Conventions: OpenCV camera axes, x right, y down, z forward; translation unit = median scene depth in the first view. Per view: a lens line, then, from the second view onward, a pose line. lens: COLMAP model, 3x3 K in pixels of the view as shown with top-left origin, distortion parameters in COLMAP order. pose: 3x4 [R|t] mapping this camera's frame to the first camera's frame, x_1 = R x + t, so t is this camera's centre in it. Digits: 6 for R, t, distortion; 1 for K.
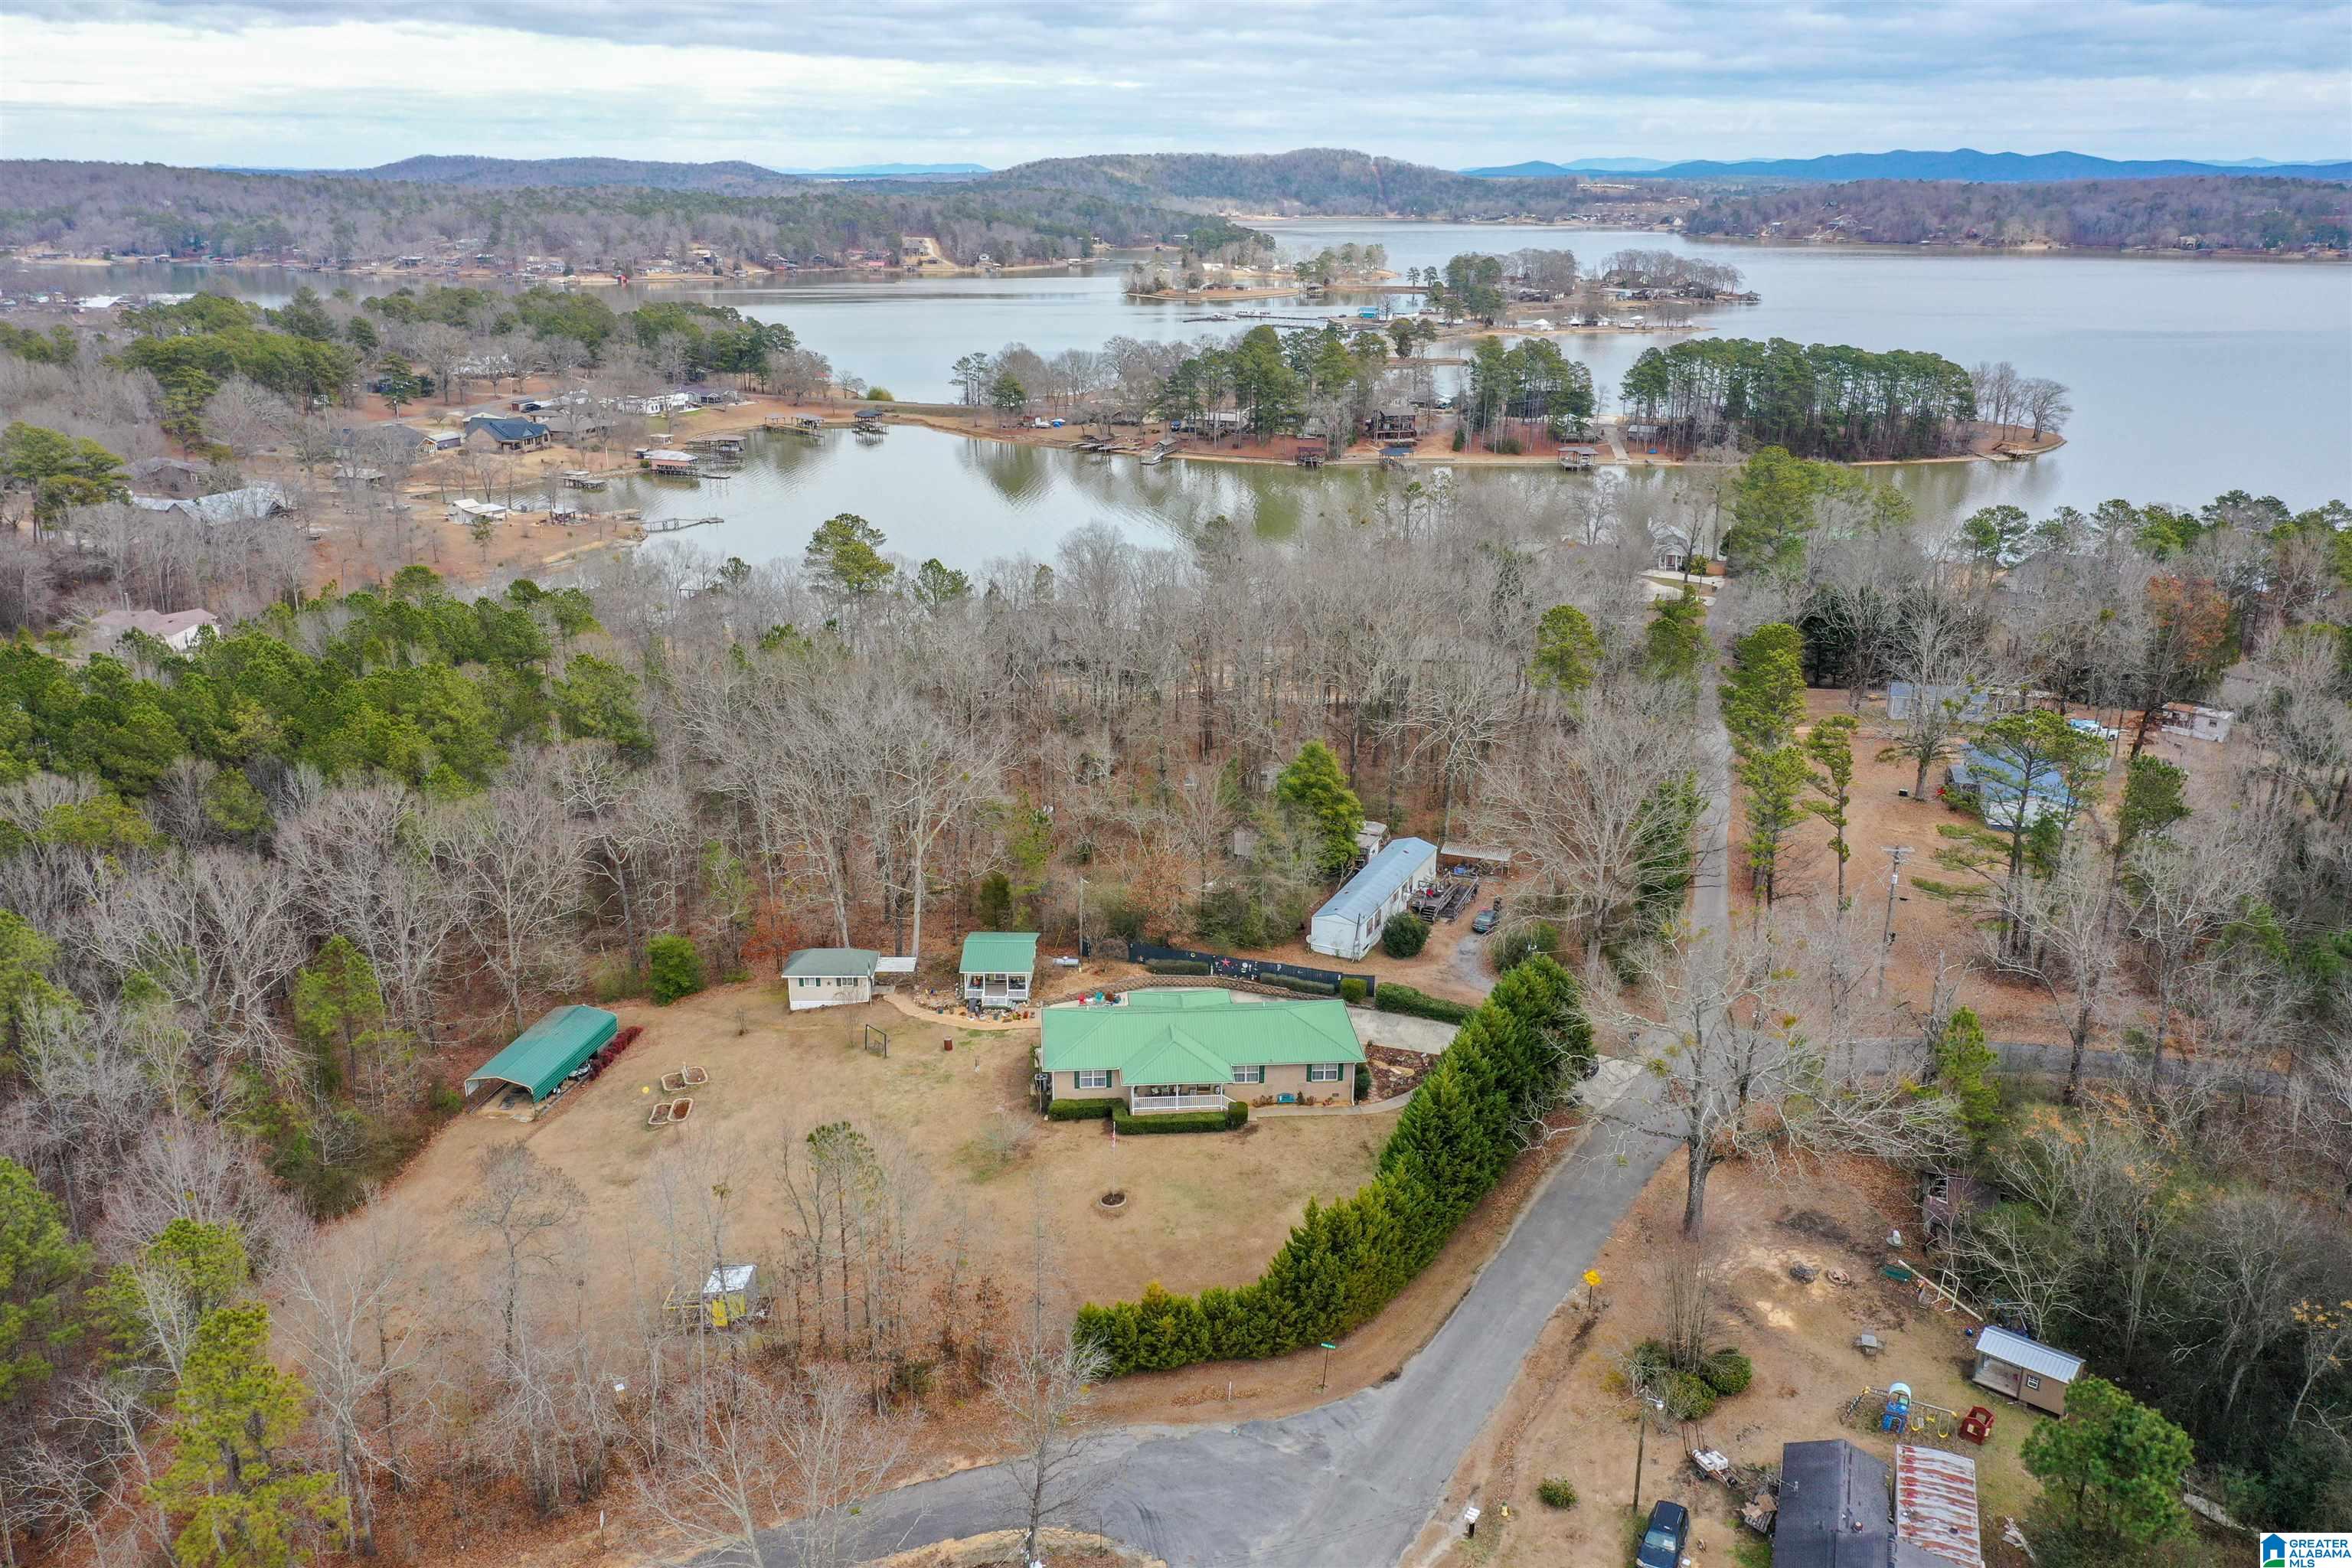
lens RADIAL K [[1847.8, 0, 1176.0], [0, 1847.8, 784.0], [0, 0, 1]] dist [0.000425, -0.004595]
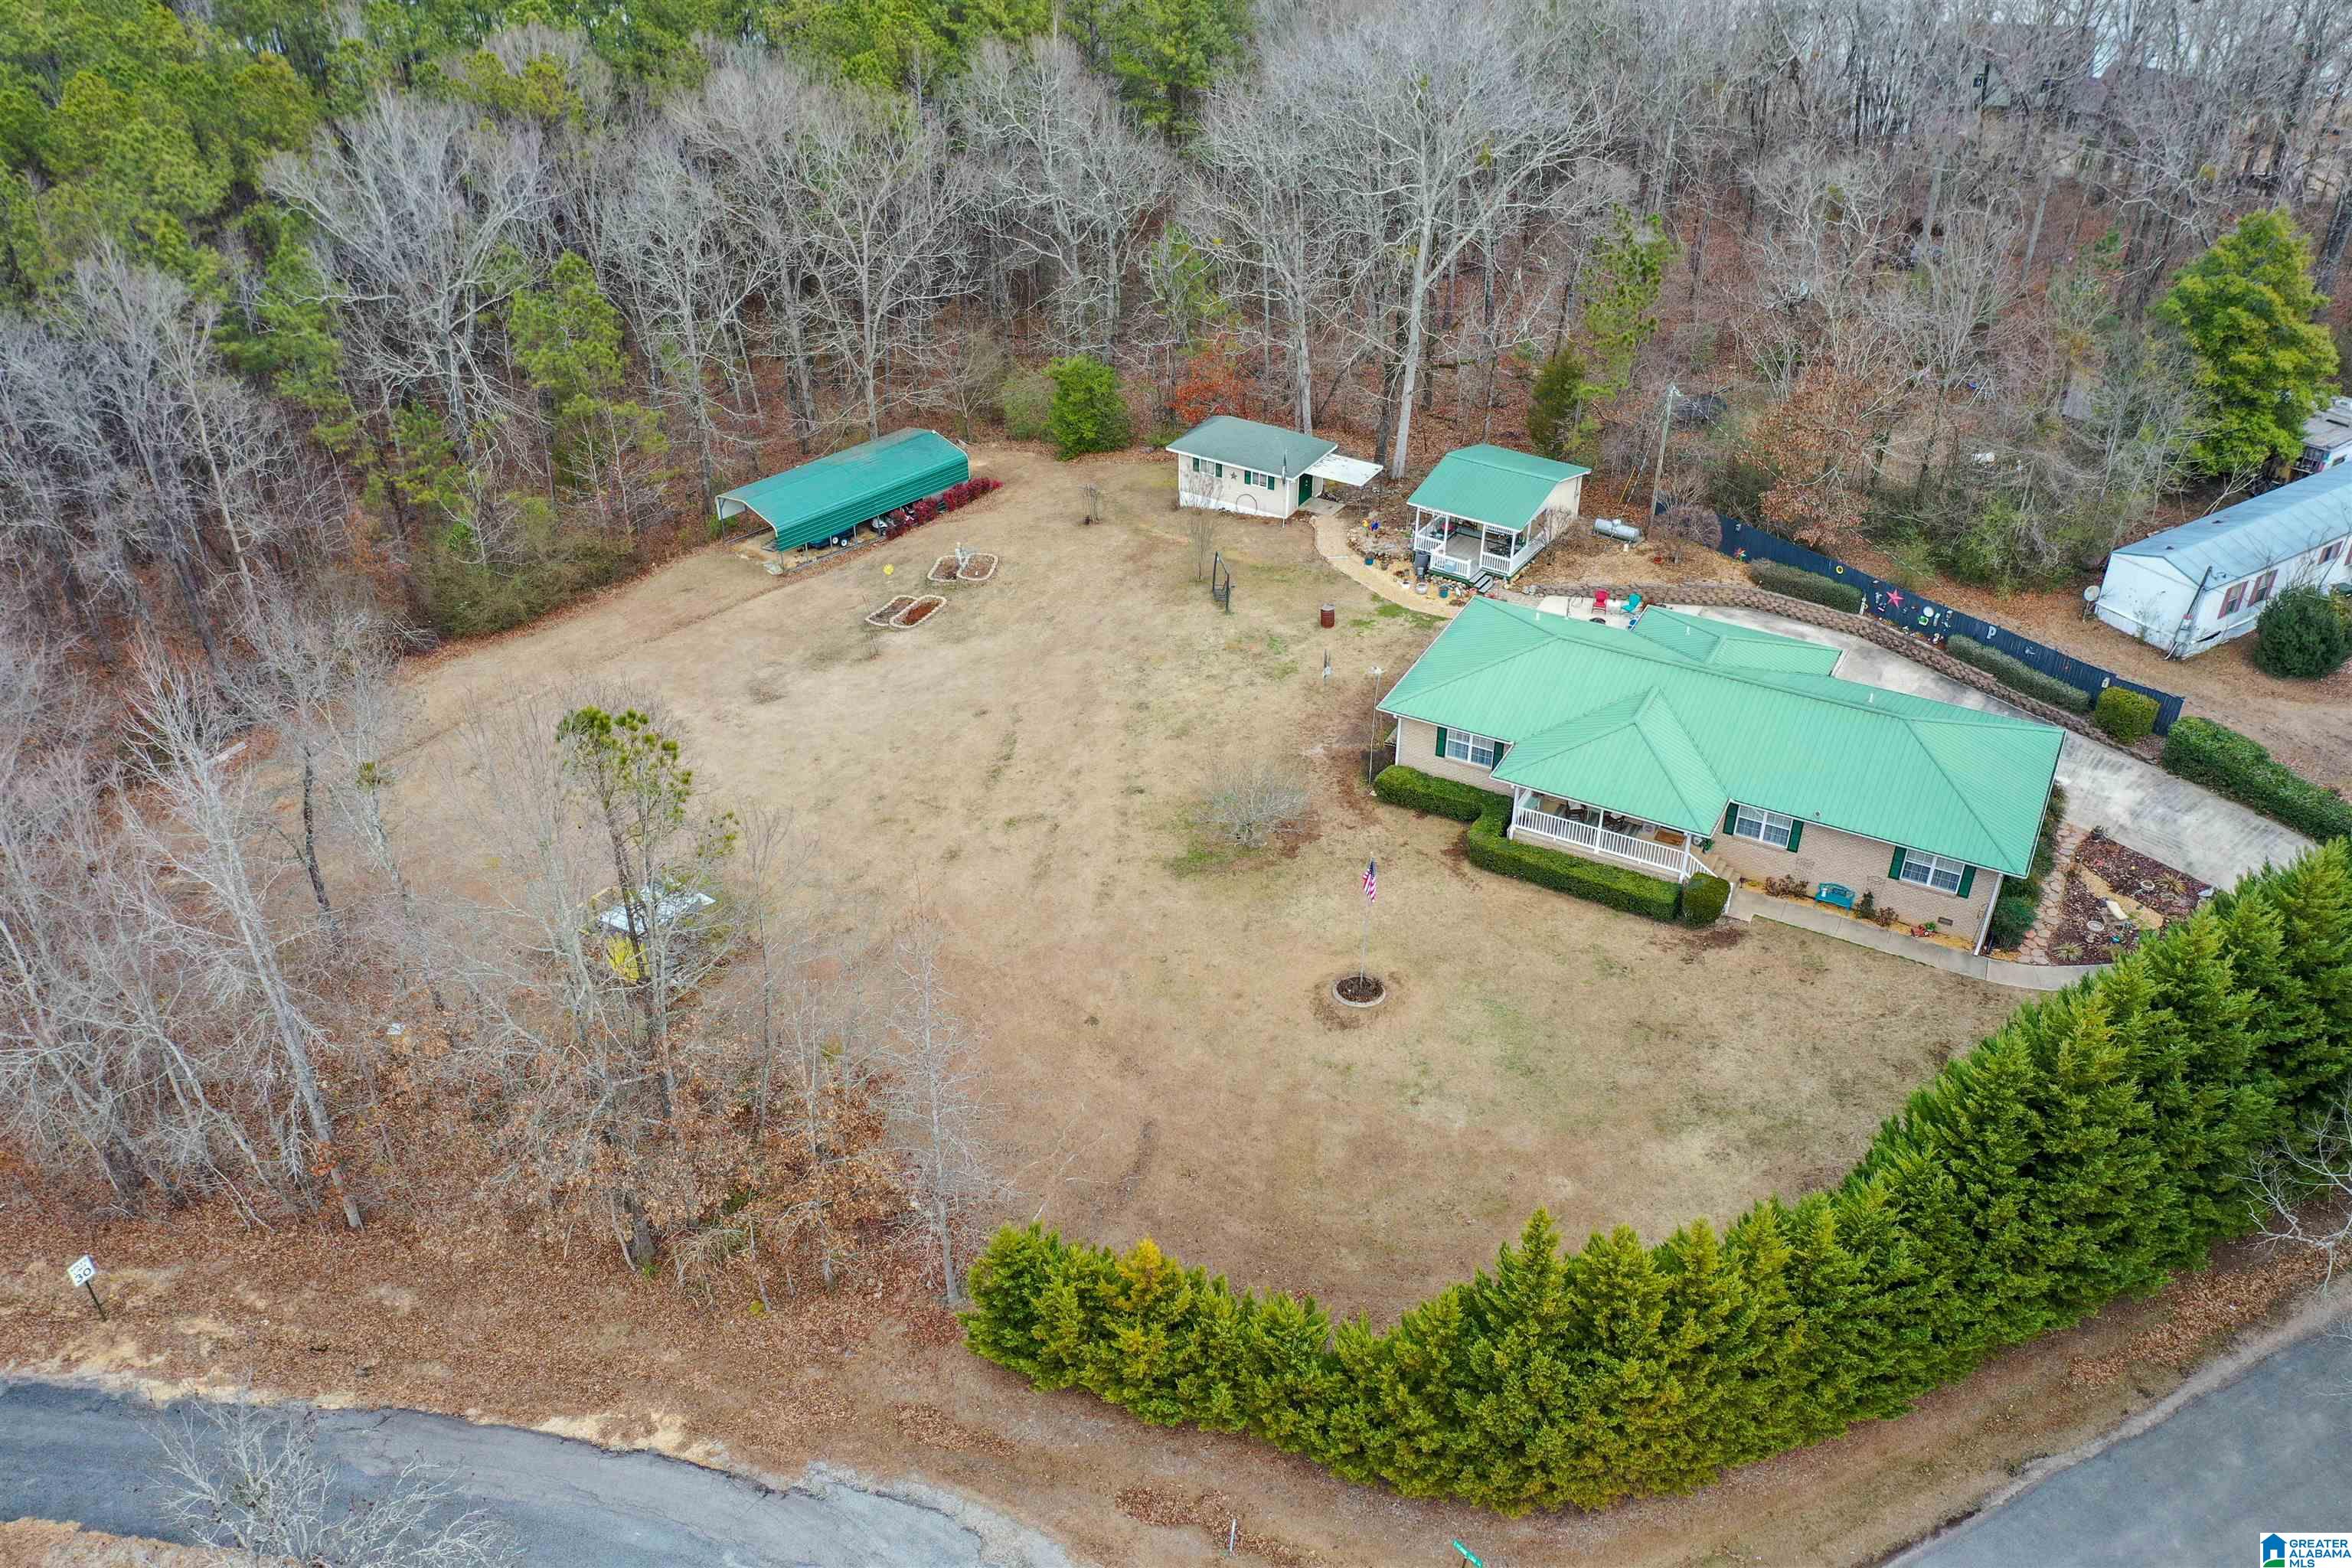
lens RADIAL K [[1862.4, 0, 1169.7], [0, 1862.4, 774.1], [0, 0, 1]] dist [-0.000913, 0.002481]
pose [[0.837029, 0.287392, -0.465606, 0.104420], [-0.158214, 0.941726, 0.296850, 0.017339], [0.523786, -0.174807, 0.833721, 0.398956]]
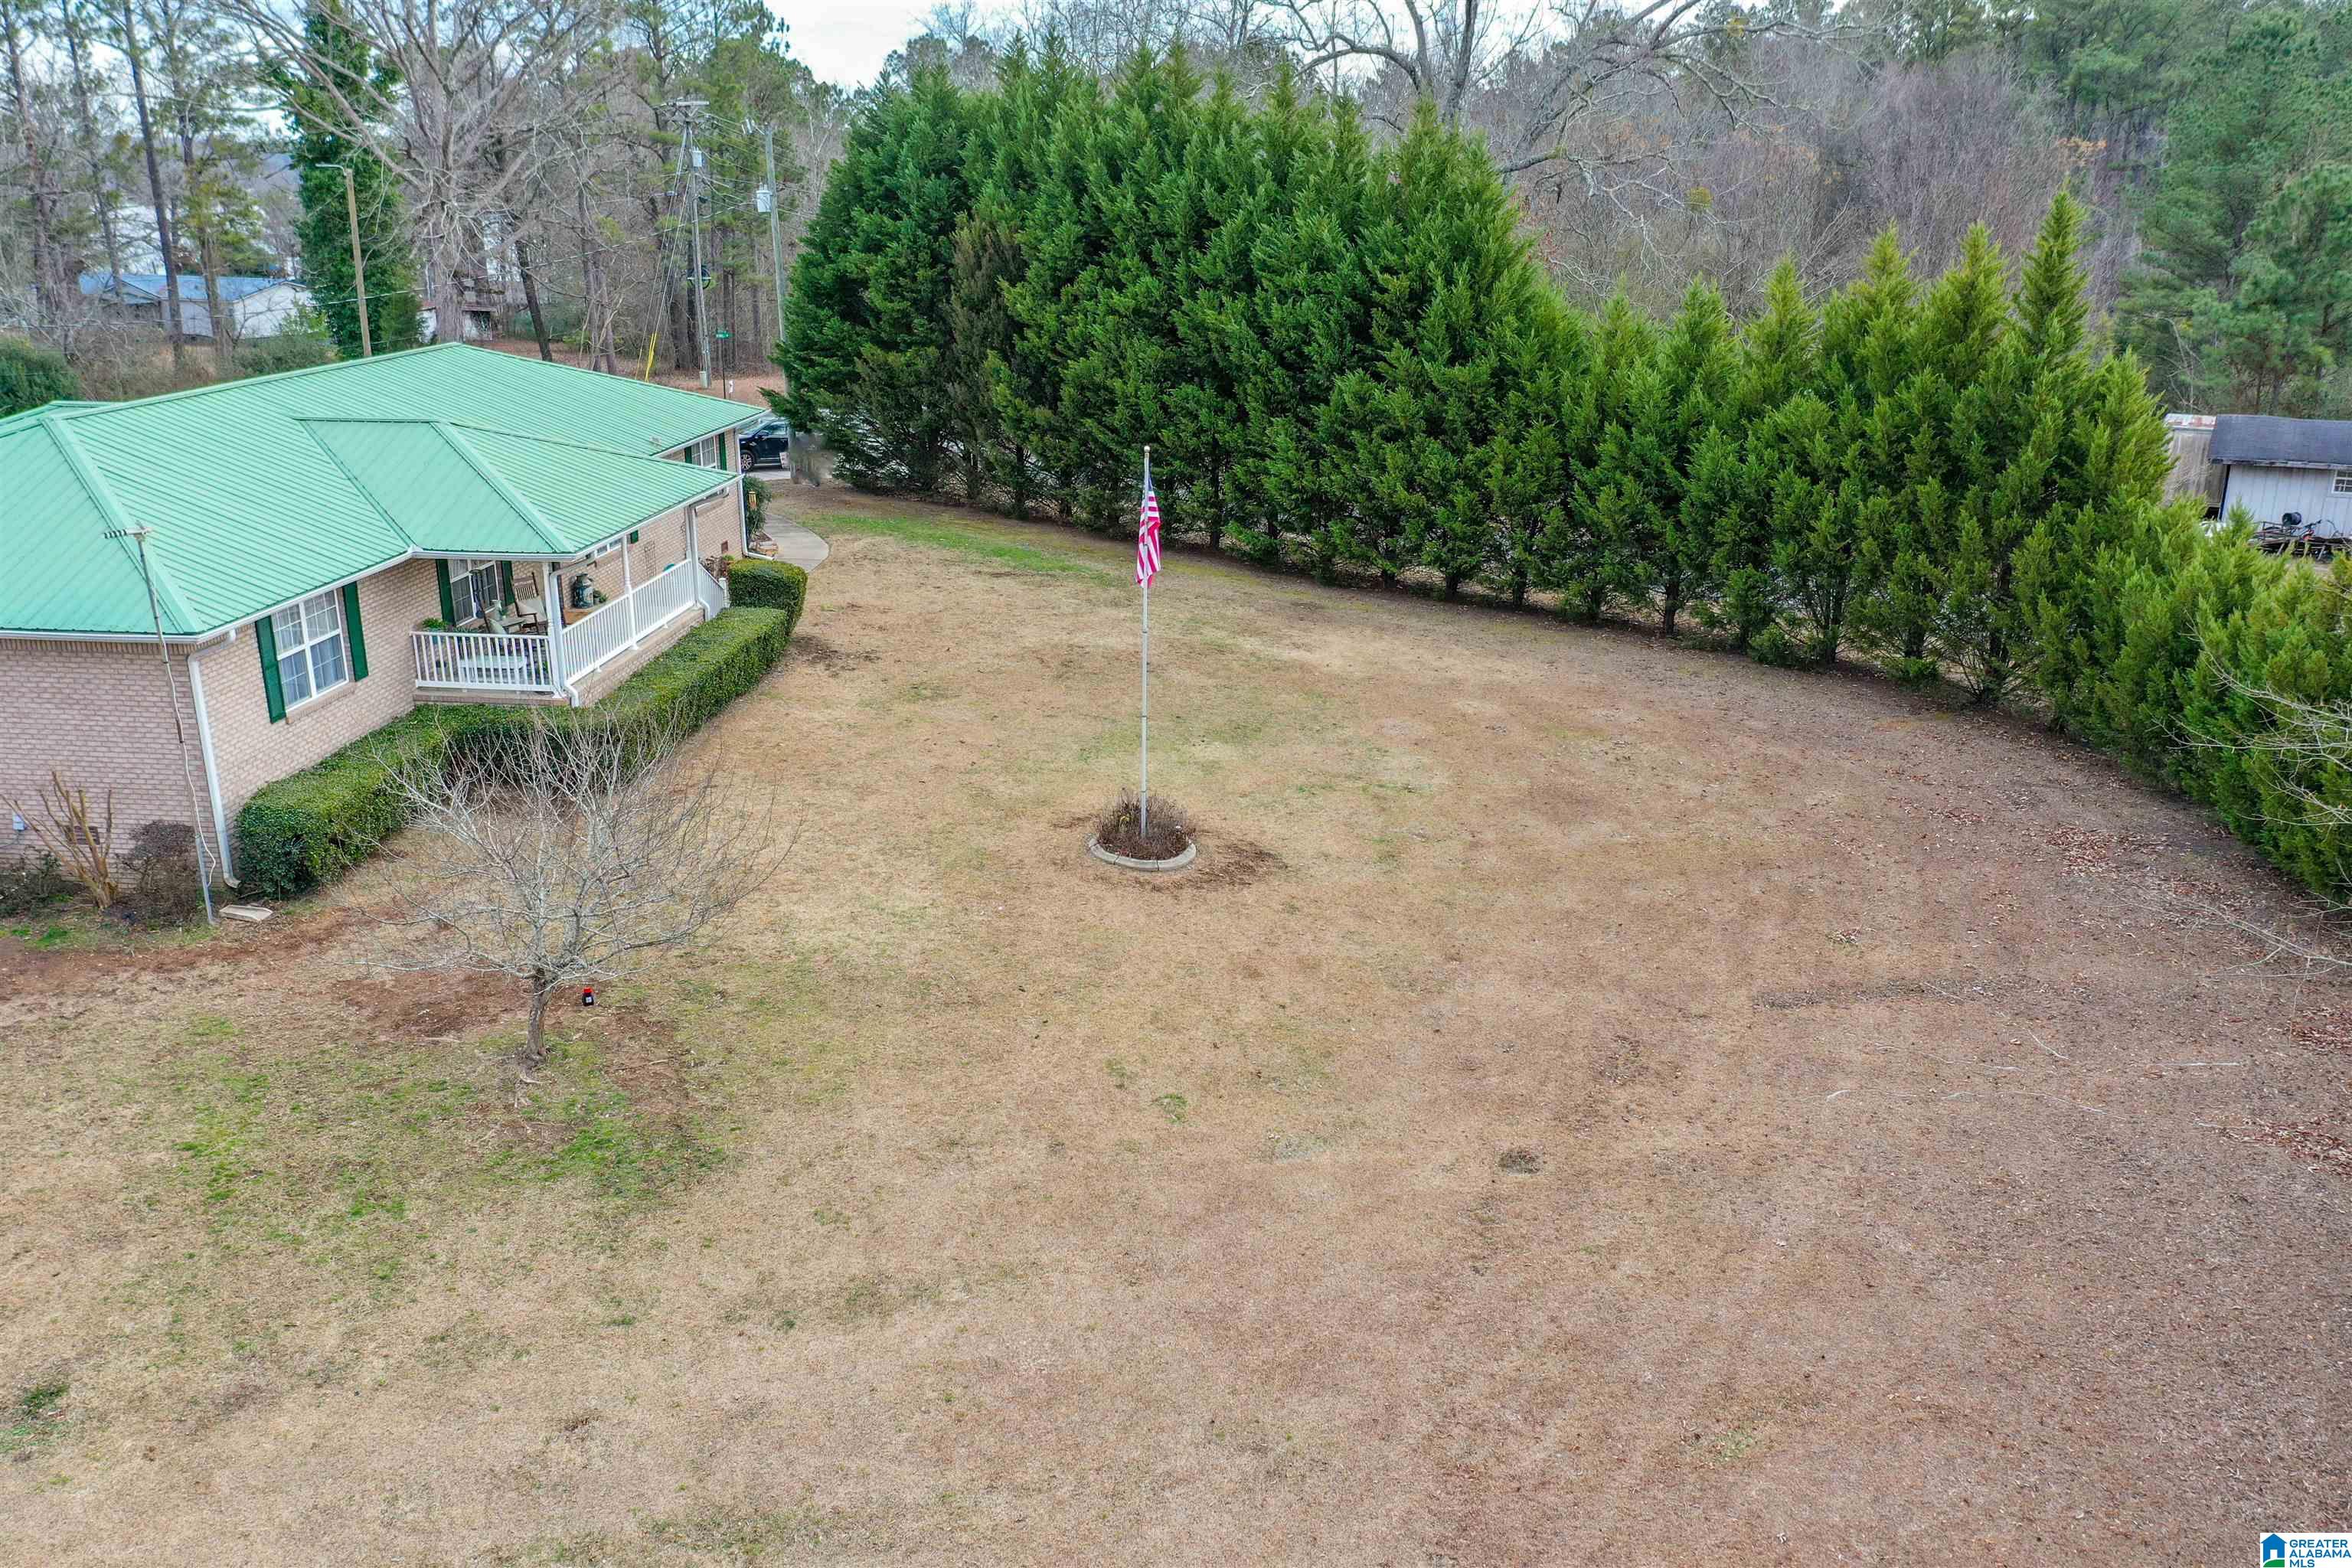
lens RADIAL K [[1862.4, 0, 1169.7], [0, 1862.4, 774.1], [0, 0, 1]] dist [-0.000913, 0.002481]
pose [[0.179683, -0.309697, 0.933703, -0.173547], [0.302230, 0.920625, 0.247198, 0.117463], [-0.936147, 0.237776, 0.259021, 0.675308]]
